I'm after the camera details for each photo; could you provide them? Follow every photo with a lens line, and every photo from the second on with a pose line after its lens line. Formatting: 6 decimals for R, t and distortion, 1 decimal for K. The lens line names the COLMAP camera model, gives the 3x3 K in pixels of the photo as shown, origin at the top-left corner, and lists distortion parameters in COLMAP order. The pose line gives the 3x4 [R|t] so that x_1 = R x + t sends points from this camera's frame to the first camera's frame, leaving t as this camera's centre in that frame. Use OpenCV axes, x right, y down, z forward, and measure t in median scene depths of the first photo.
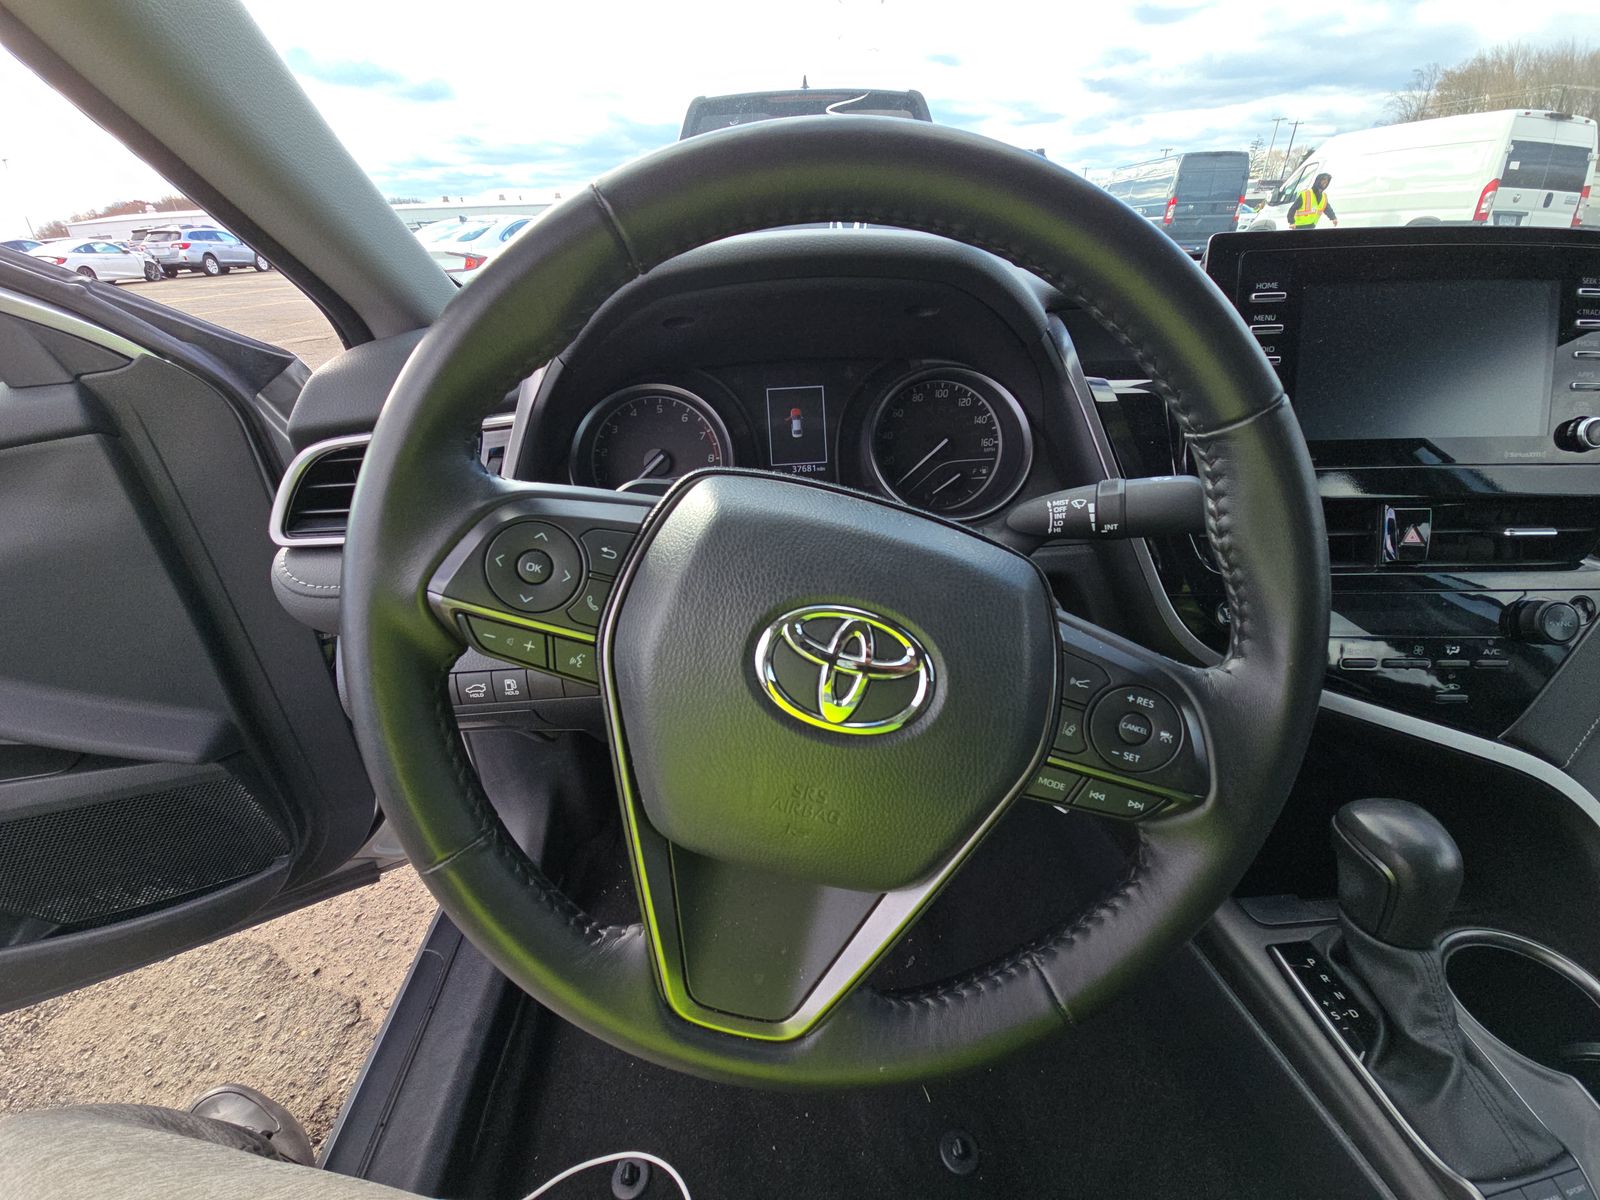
lens RADIAL K [[638.3, 0, 791.9], [0, 638.3, 605.2], [0, 0, 1]] dist [-0.000130, -0.000118]
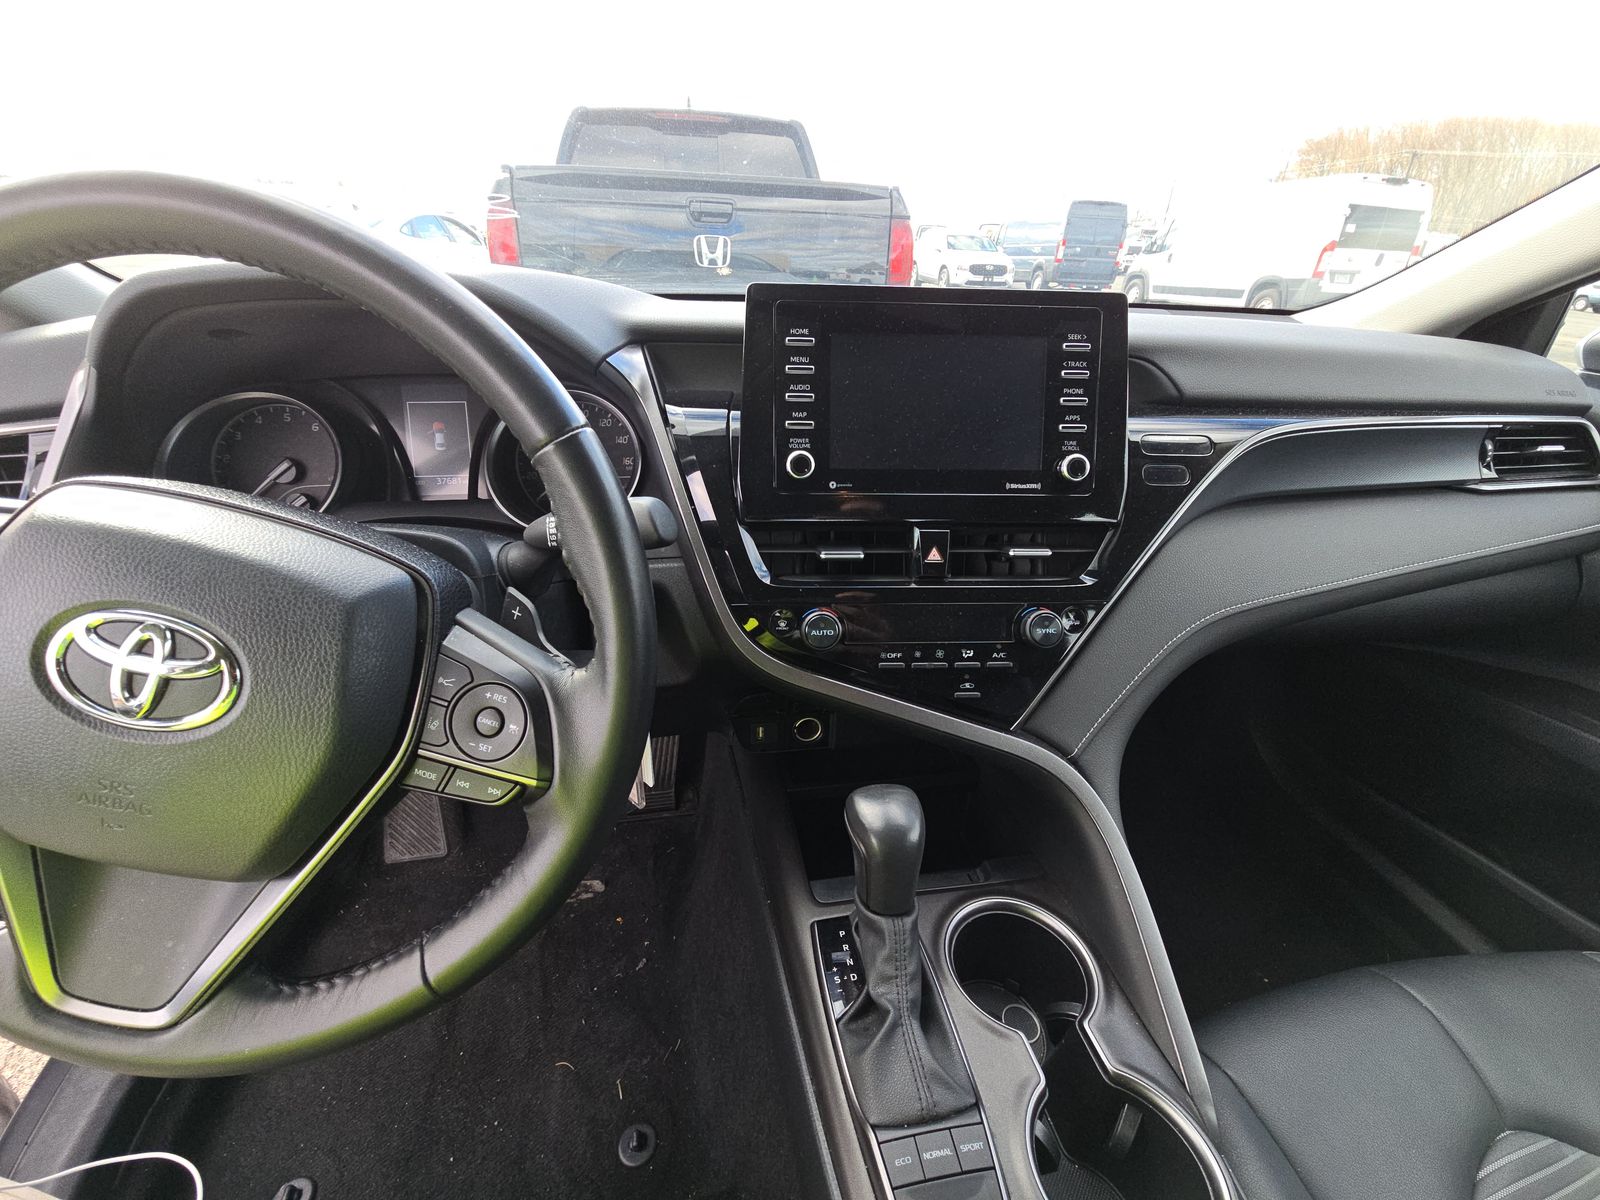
lens RADIAL K [[638.3, 0, 791.9], [0, 638.3, 605.2], [0, 0, 1]] dist [-0.000130, -0.000118]
pose [[0.992686, 0.005073, 0.120618, 0.580590], [-0.002681, 0.999797, -0.019985, 0.006581], [-0.120694, 0.019515, 0.992498, -0.107408]]
